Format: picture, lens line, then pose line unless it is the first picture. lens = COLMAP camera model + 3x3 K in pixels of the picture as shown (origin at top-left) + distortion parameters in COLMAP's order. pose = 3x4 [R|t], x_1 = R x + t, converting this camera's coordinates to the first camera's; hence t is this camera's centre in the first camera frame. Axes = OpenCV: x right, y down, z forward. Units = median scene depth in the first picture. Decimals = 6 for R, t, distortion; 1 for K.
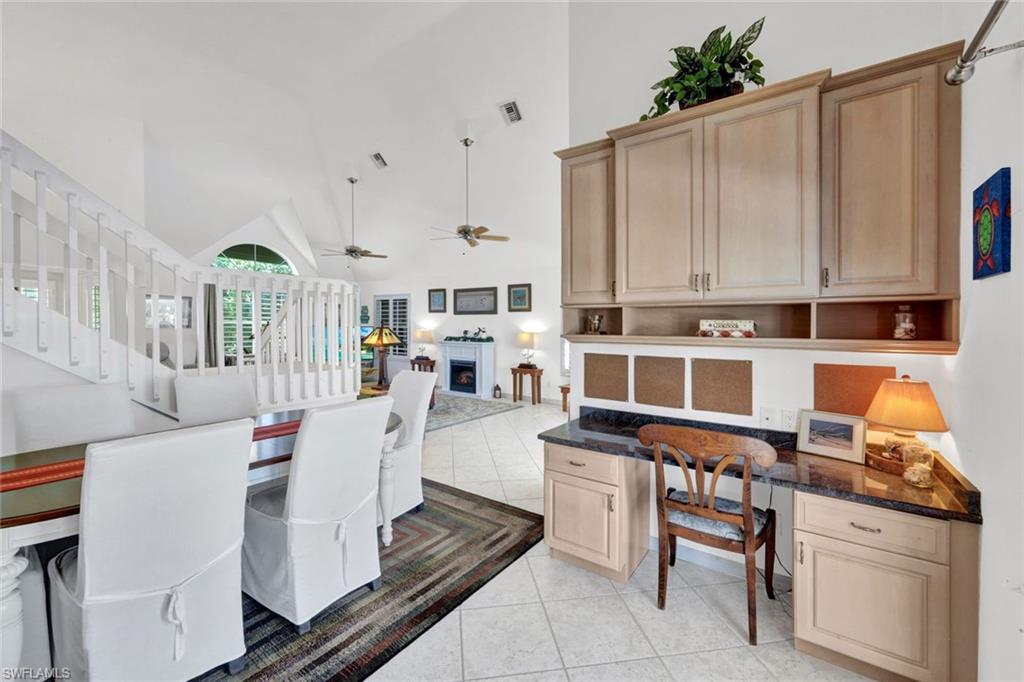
lens RADIAL K [[411.7, 0, 513.1], [0, 411.7, 334.9], [0, 0, 1]] dist [-0.002794, -0.000639]
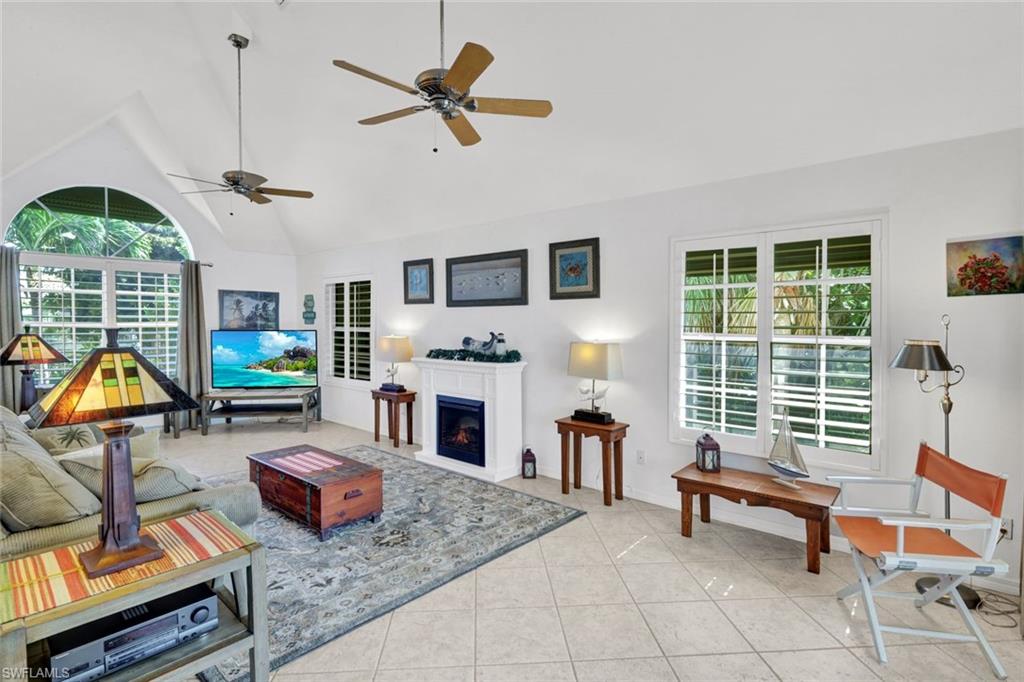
lens RADIAL K [[499.7, 0, 512.0], [0, 499.7, 328.7], [0, 0, 1]] dist [0.001635, -0.003716]
pose [[0.995684, -0.006009, -0.092618, -0.002171], [0.005025, 0.999928, -0.010852, -0.016027], [0.092676, 0.010340, 0.995643, 0.419964]]
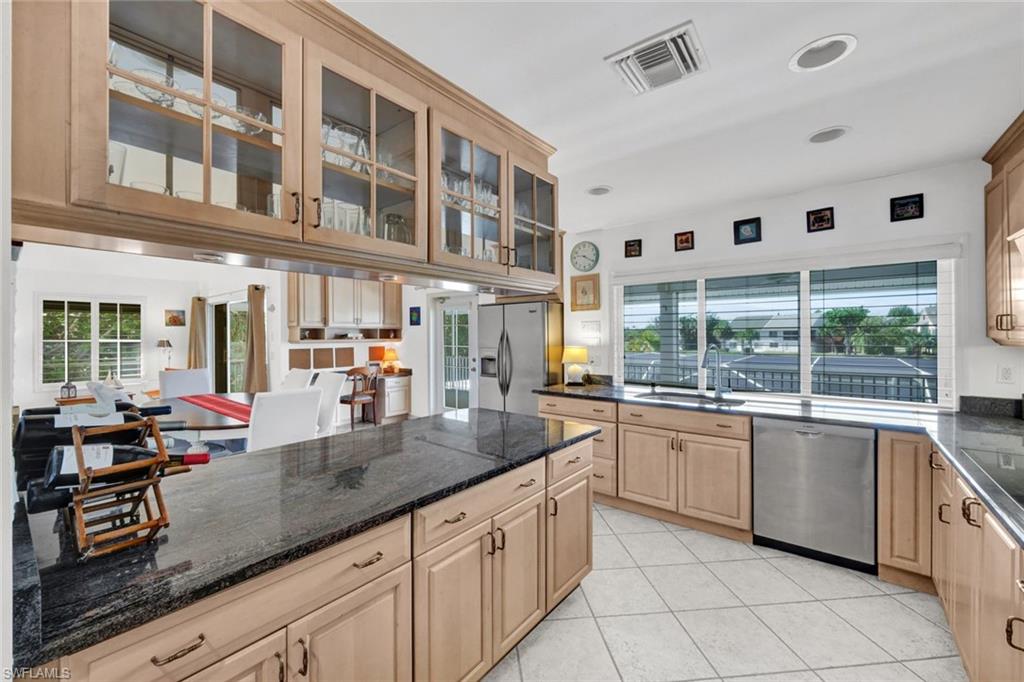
lens RADIAL K [[411.7, 0, 507.3], [0, 411.7, 333.7], [0, 0, 1]] dist [-0.002794, -0.000639]
pose [[0.061272, -0.002055, 0.998119, -0.668757], [0.026313, 0.999654, 0.000443, -0.001888], [-0.997774, 0.026236, 0.061305, -0.082084]]
